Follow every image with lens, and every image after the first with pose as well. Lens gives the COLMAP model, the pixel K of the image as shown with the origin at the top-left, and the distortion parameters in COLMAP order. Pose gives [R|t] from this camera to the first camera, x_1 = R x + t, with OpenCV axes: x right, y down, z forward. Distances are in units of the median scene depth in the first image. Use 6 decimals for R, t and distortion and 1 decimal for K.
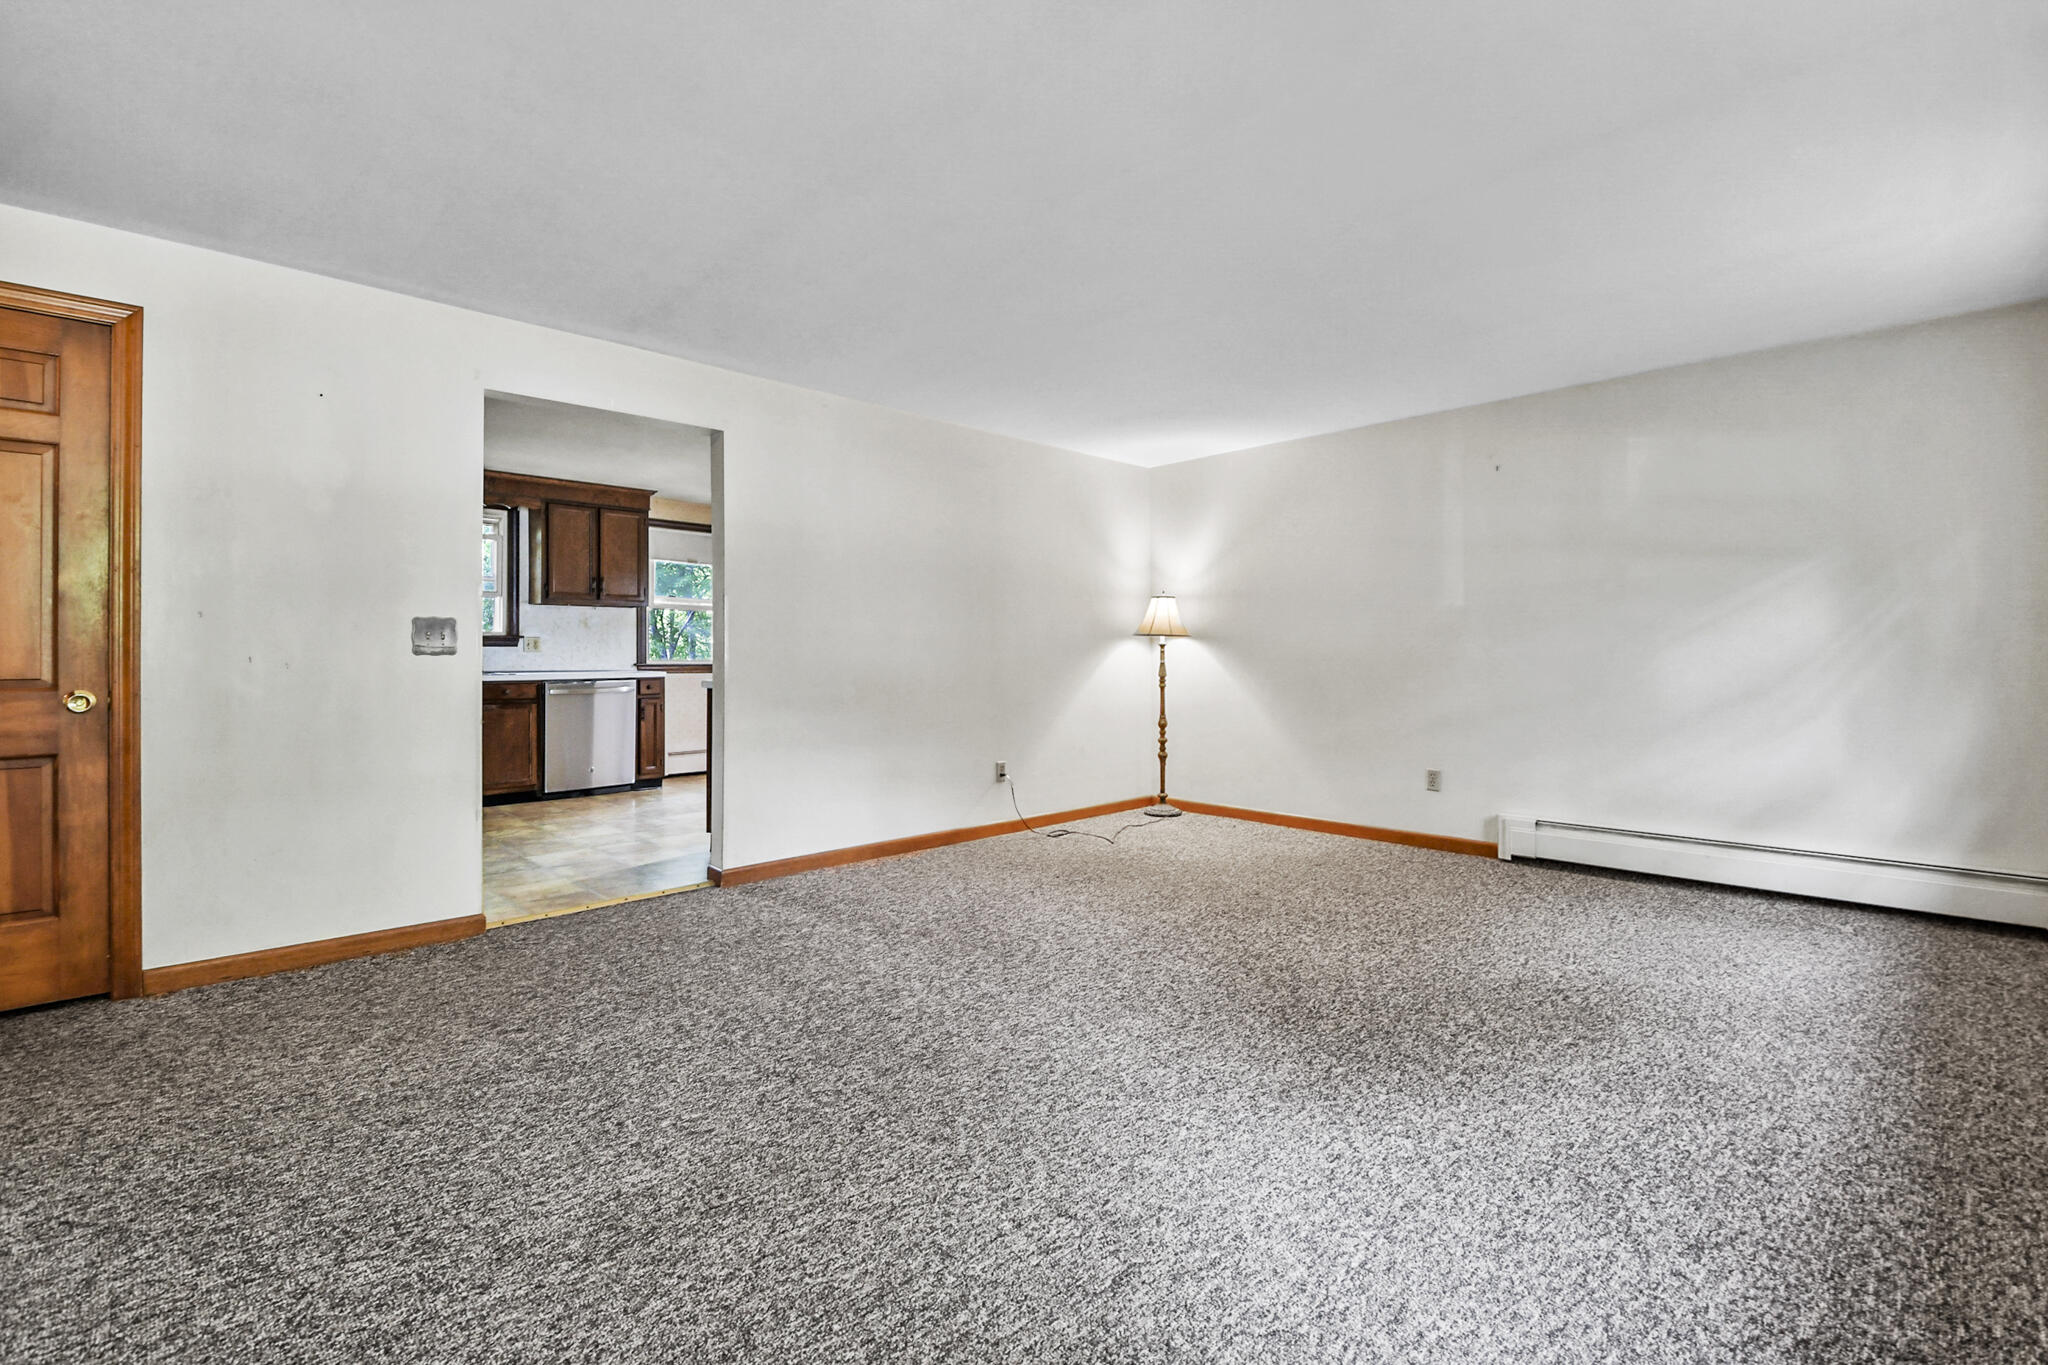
lens RADIAL K [[927.0, 0, 1033.2], [0, 927.0, 655.4], [0, 0, 1]] dist [0.033382, -0.028071]
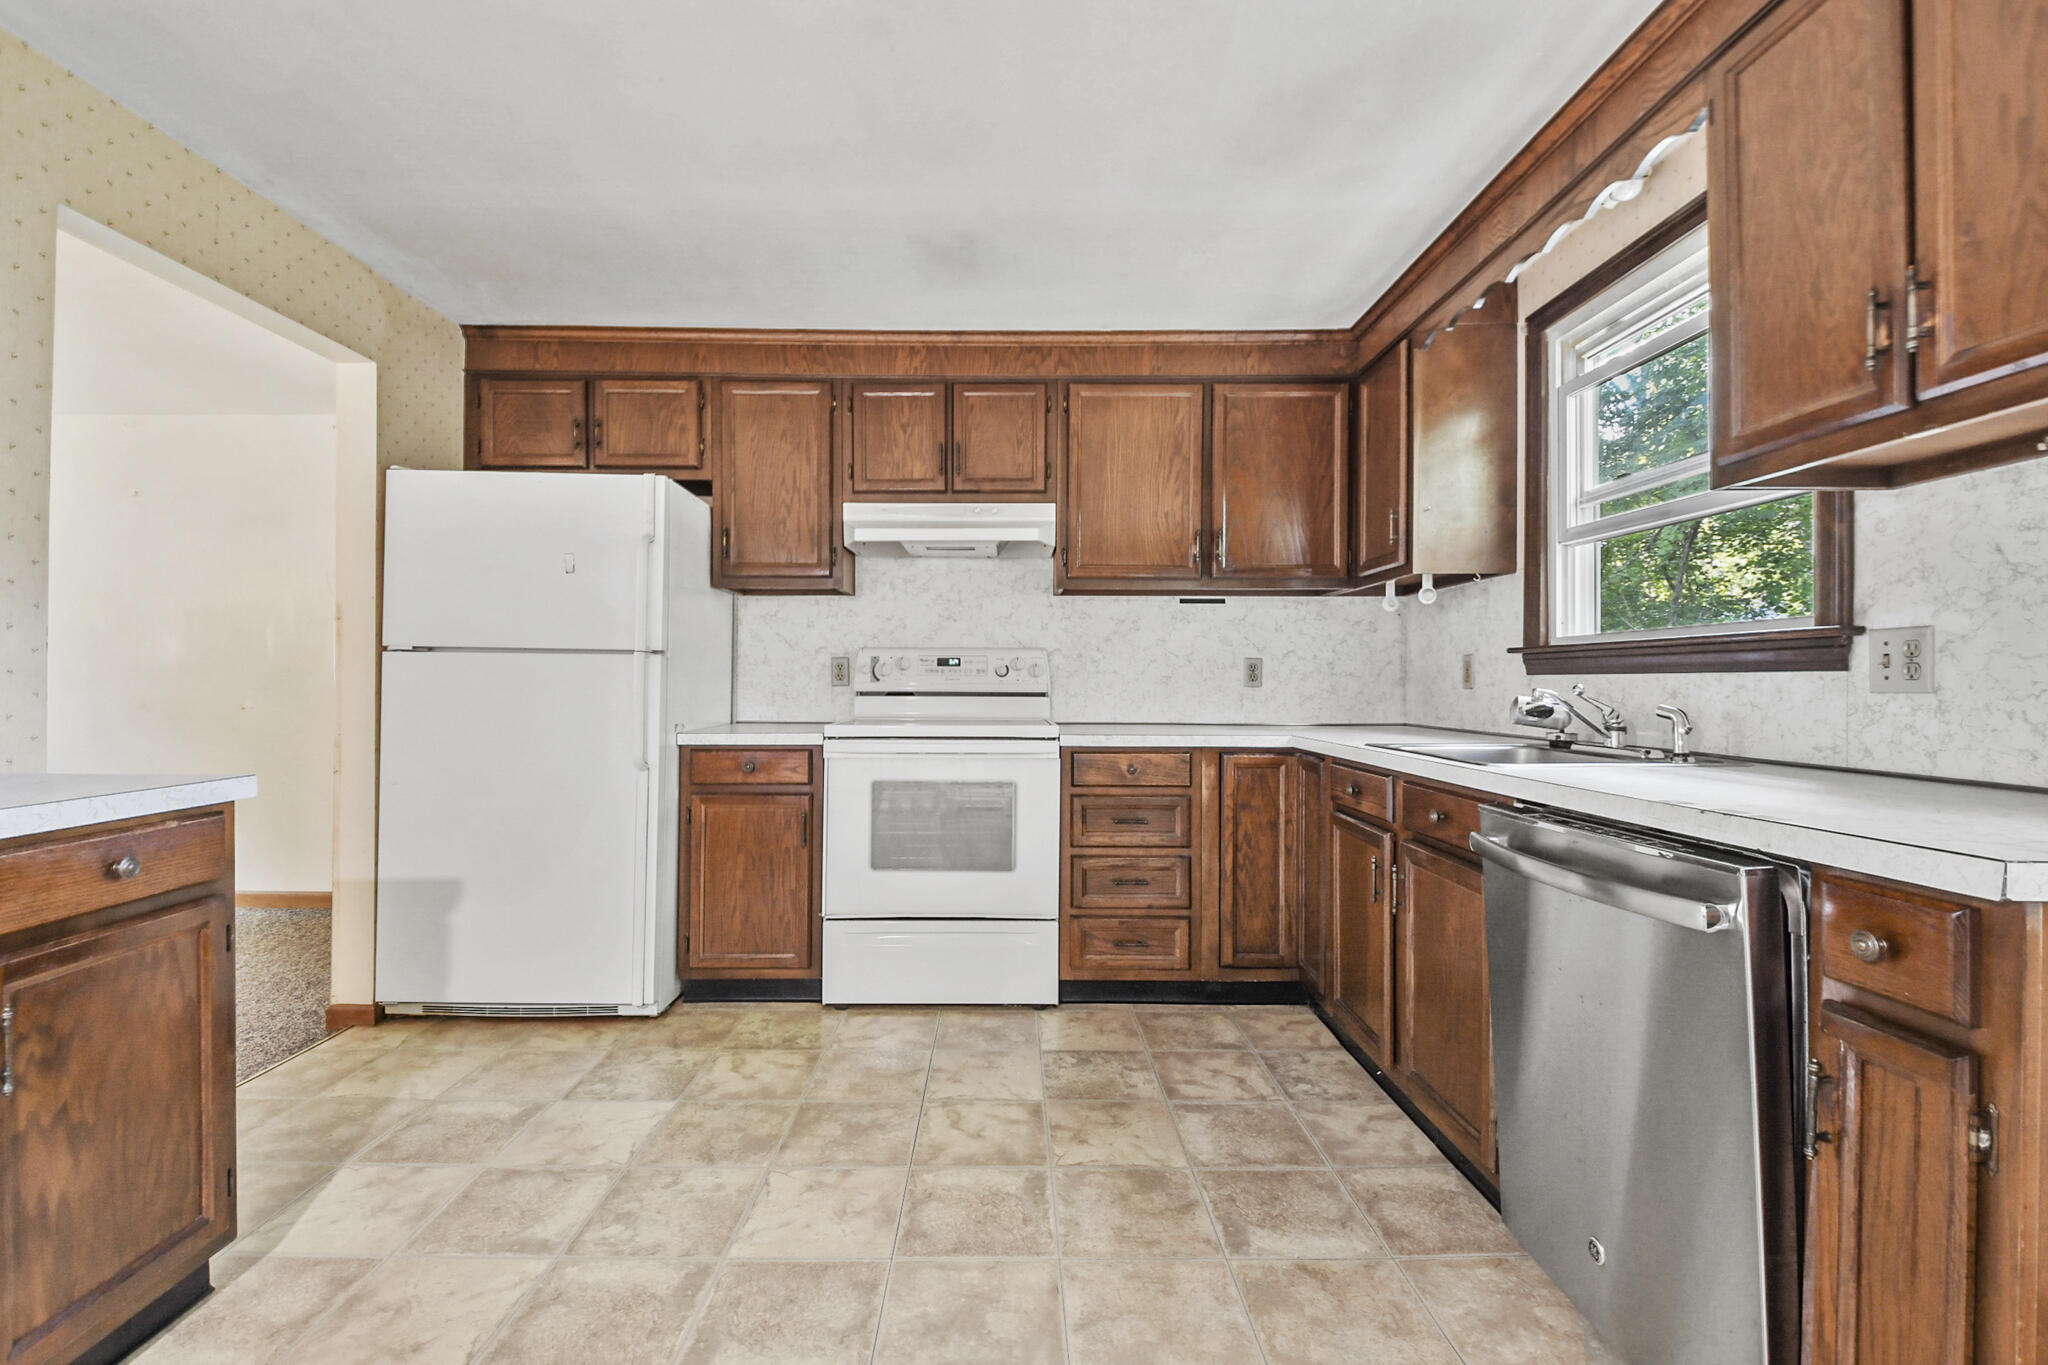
lens RADIAL K [[890.4, 0, 1011.4], [0, 890.4, 682.0], [0, 0, 1]] dist [0.030838, -0.024414]
pose [[-0.693416, -0.004785, -0.720522, -0.223901], [-0.006003, 0.999982, -0.000863, -0.004879], [0.720513, 0.003727, -0.693432, 1.002604]]
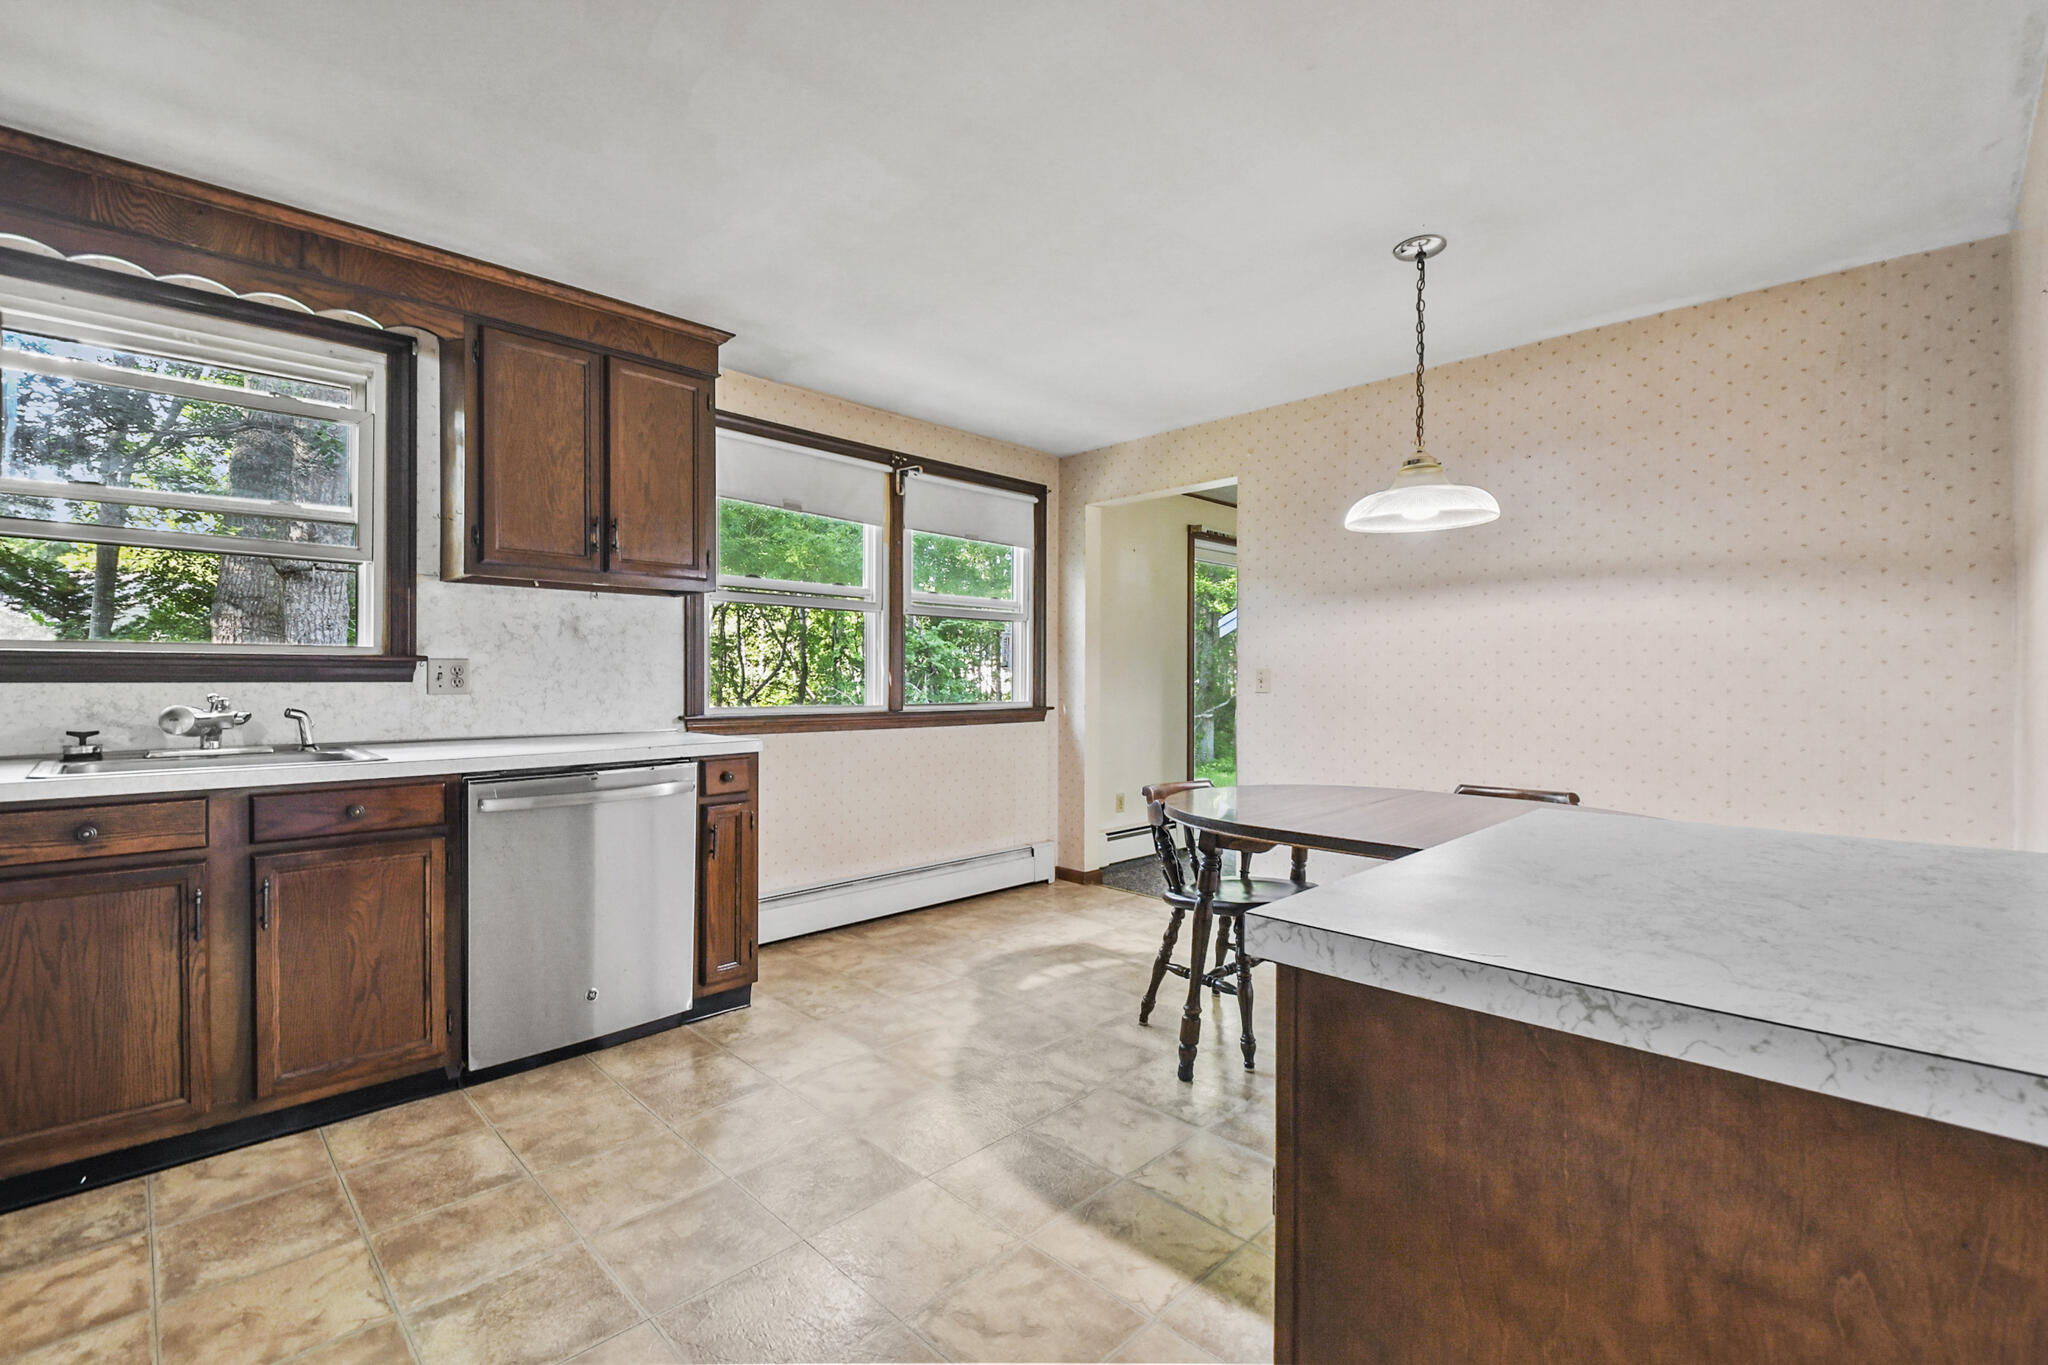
lens RADIAL K [[890.4, 0, 1011.4], [0, 890.4, 682.0], [0, 0, 1]] dist [0.030838, -0.024414]
pose [[0.999939, 0.001574, 0.010963, -0.286409], [-0.001621, 0.999990, 0.004272, -0.011500], [-0.010956, -0.004289, 0.999931, 0.591533]]
